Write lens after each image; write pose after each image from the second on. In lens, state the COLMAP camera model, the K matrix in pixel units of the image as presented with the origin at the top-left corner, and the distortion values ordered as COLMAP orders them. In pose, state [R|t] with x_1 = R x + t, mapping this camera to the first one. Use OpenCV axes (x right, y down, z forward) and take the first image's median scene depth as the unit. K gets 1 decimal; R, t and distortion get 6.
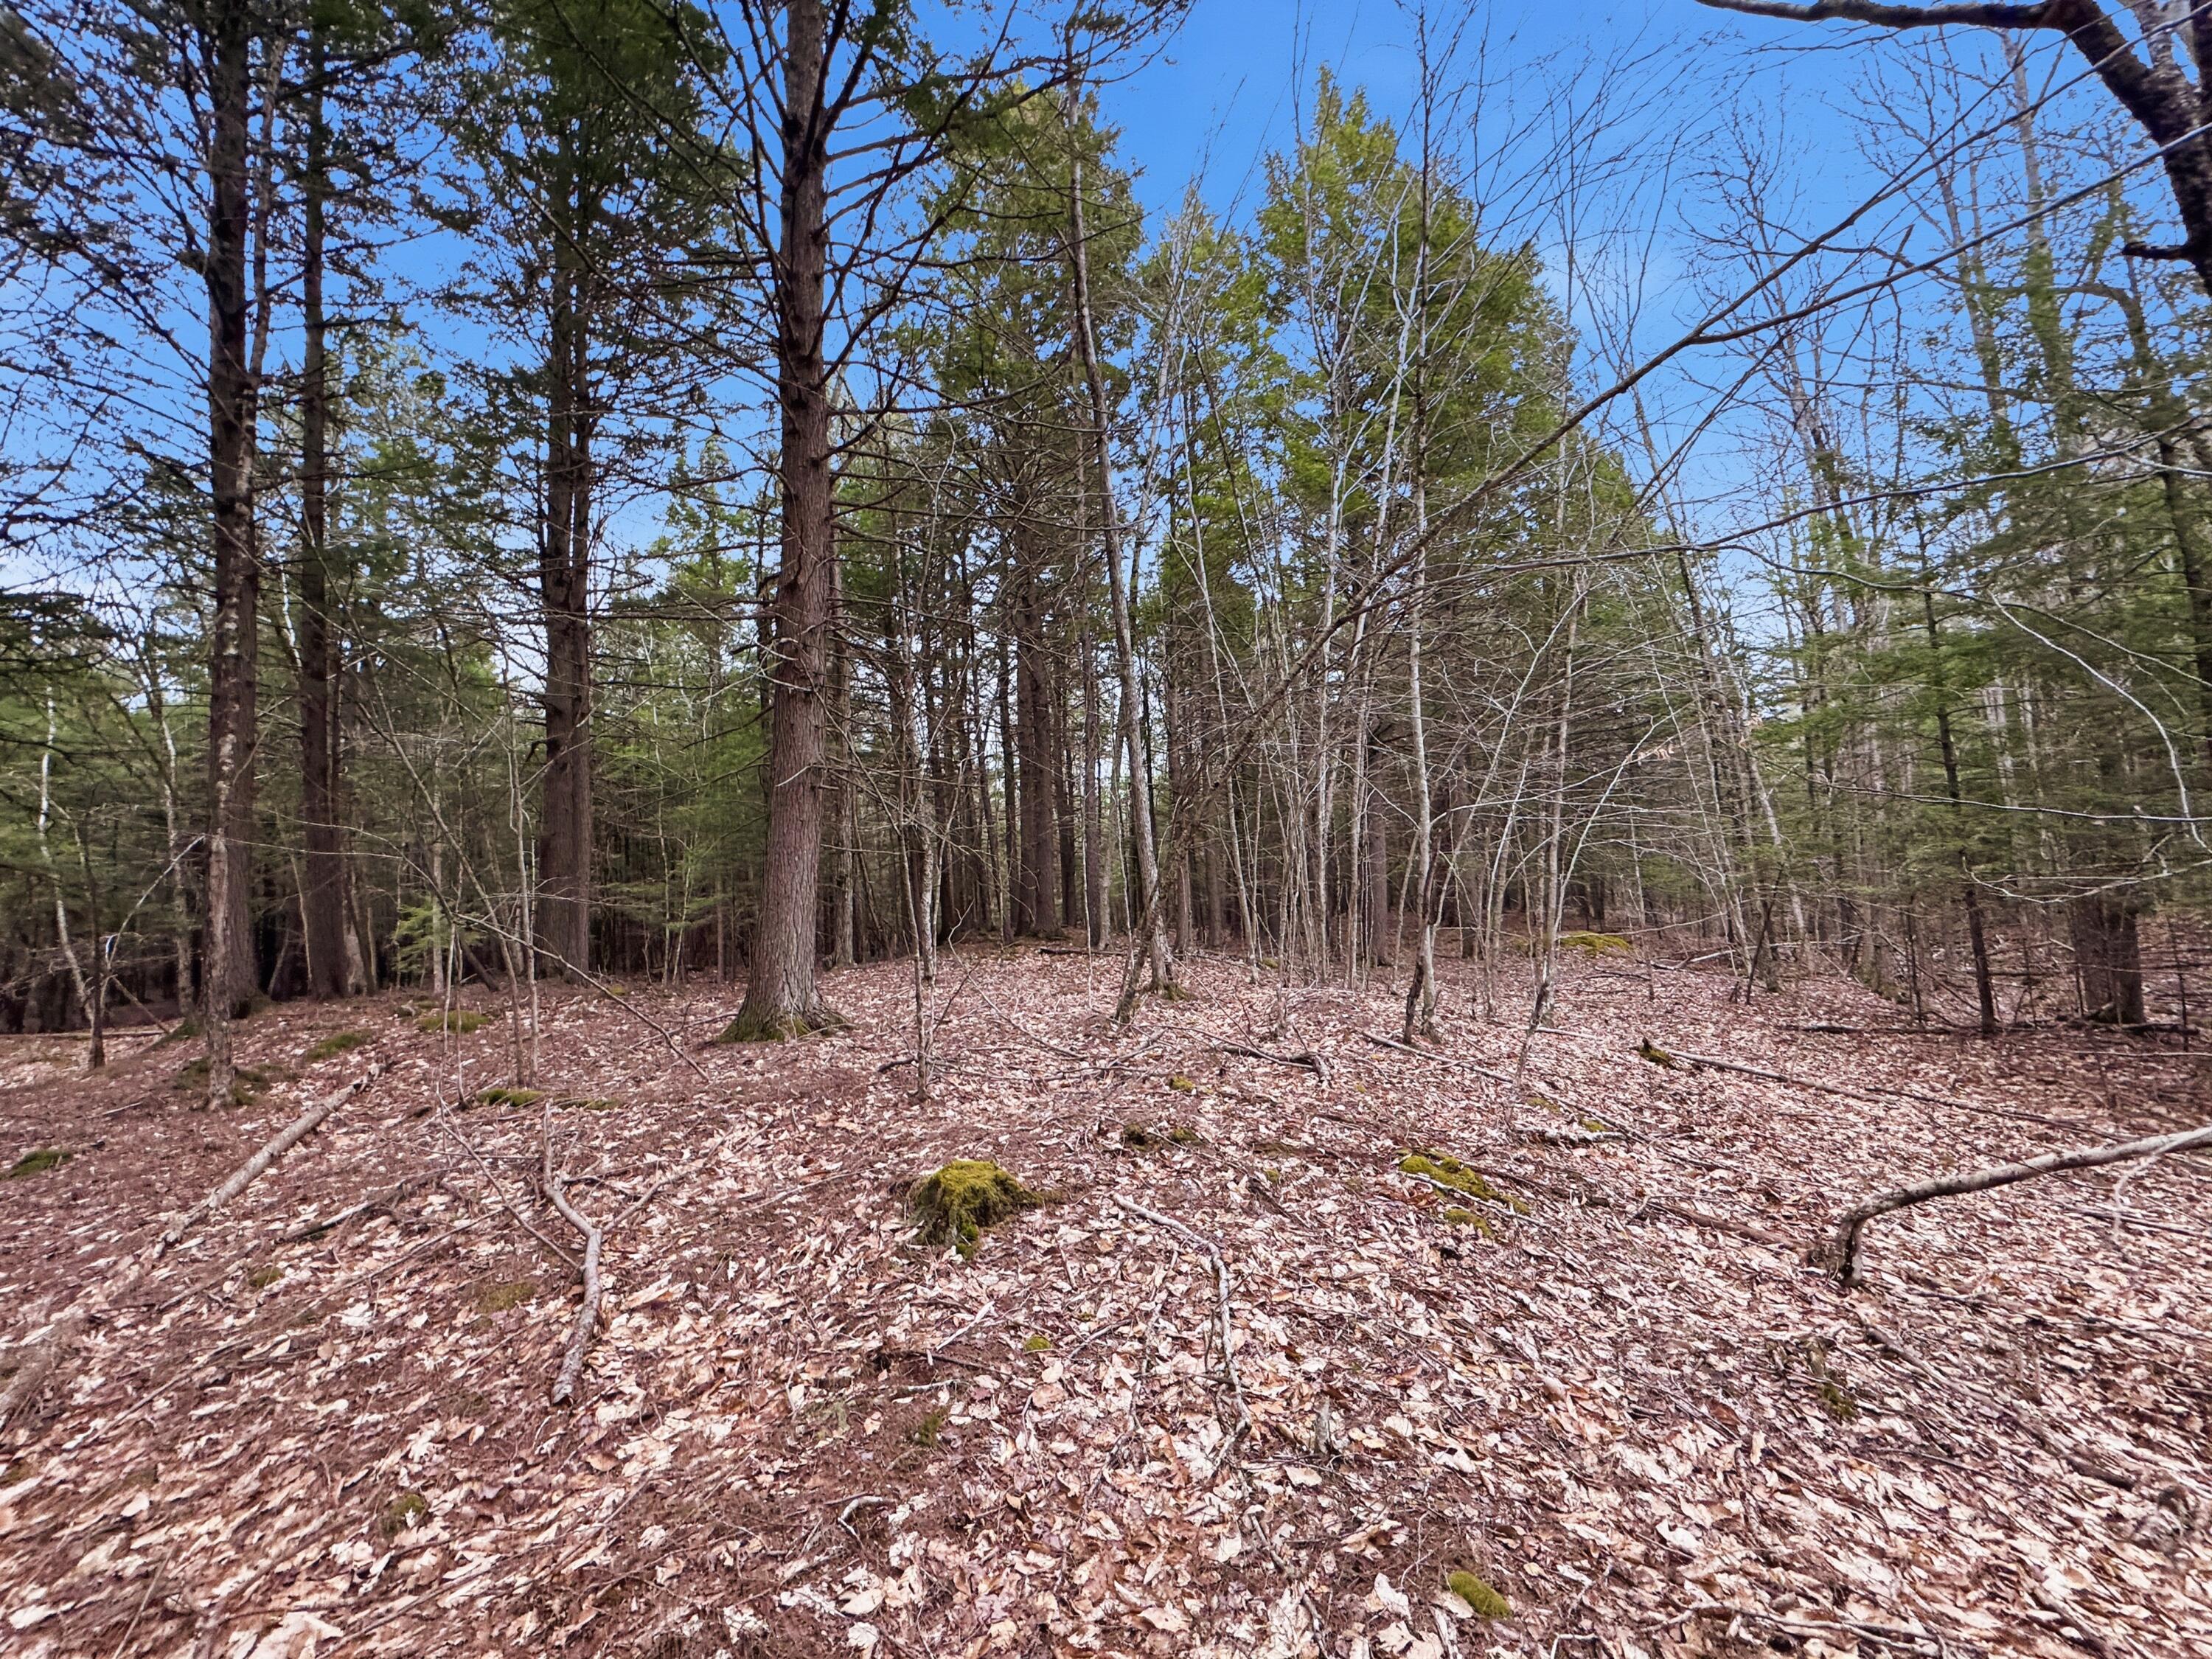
lens RADIAL K [[888.3, 0, 1109.5], [0, 888.3, 829.1], [0, 0, 1]] dist [-0.000857, -0.000225]
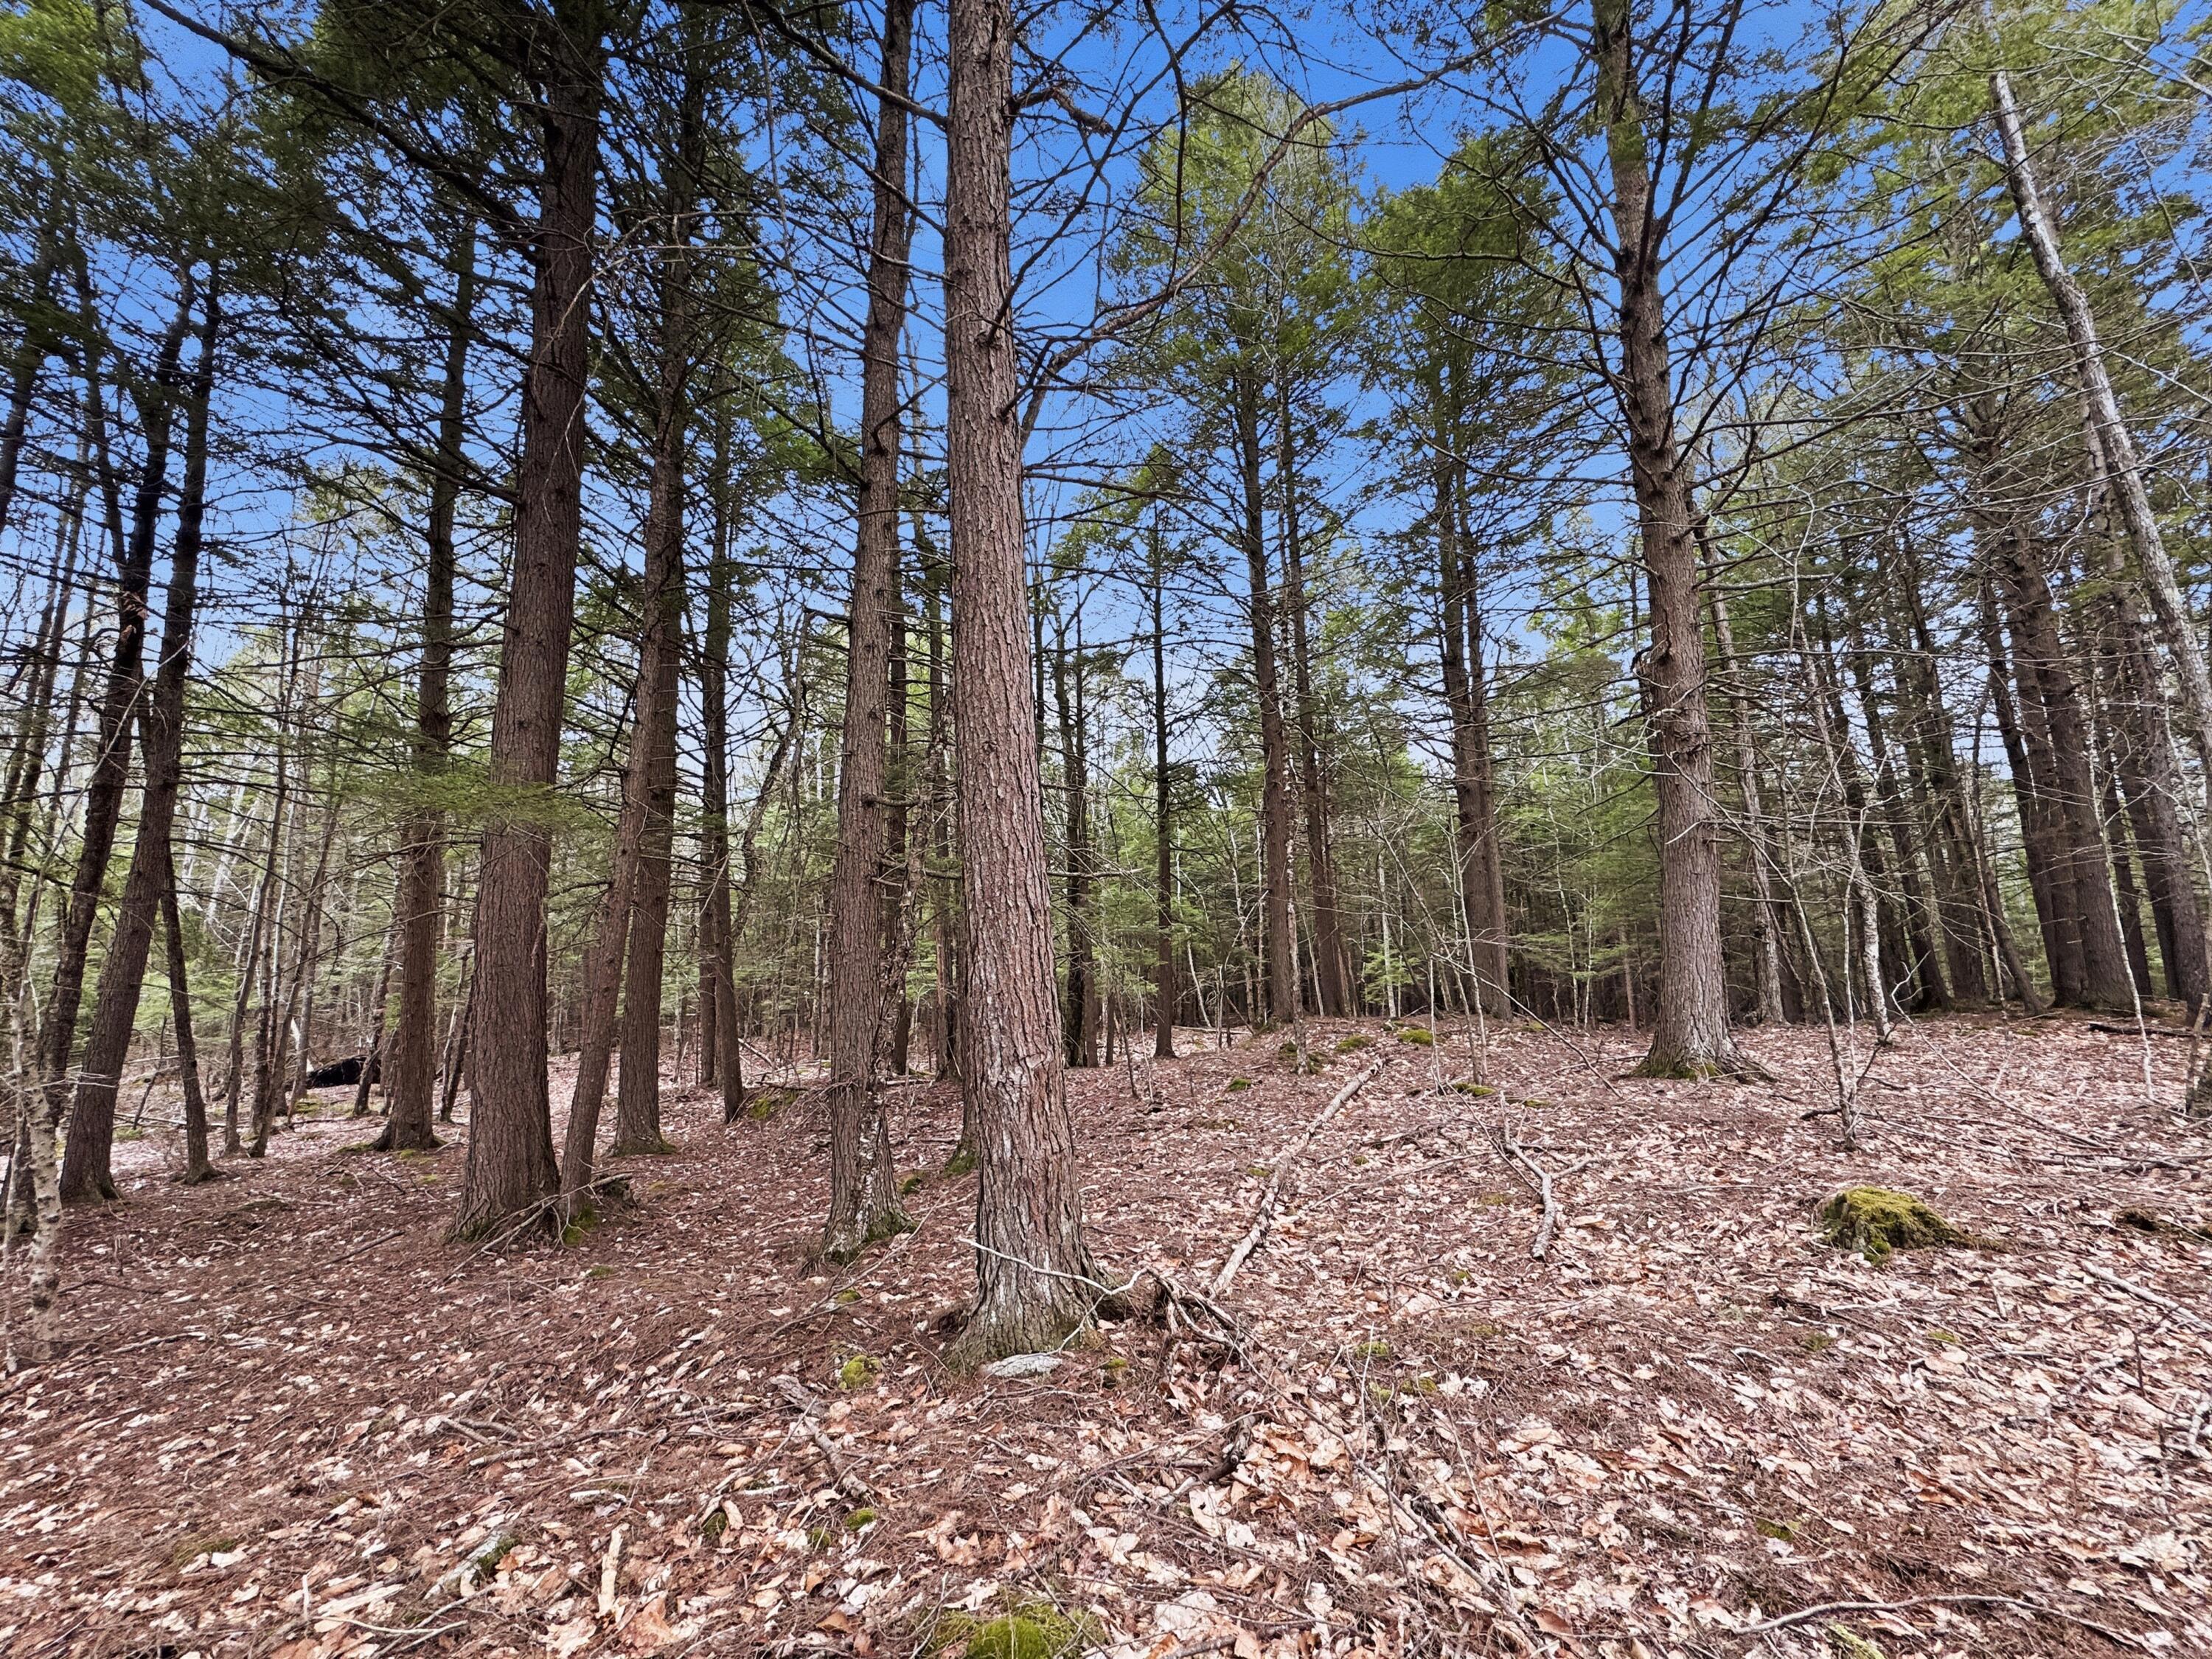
lens RADIAL K [[888.3, 0, 1109.5], [0, 888.3, 829.1], [0, 0, 1]] dist [-0.000857, -0.000225]
pose [[0.592903, -0.092736, -0.799916, 0.181022], [0.046417, 0.995631, -0.081021, -0.017496], [0.803935, 0.010907, 0.594617, -0.383585]]
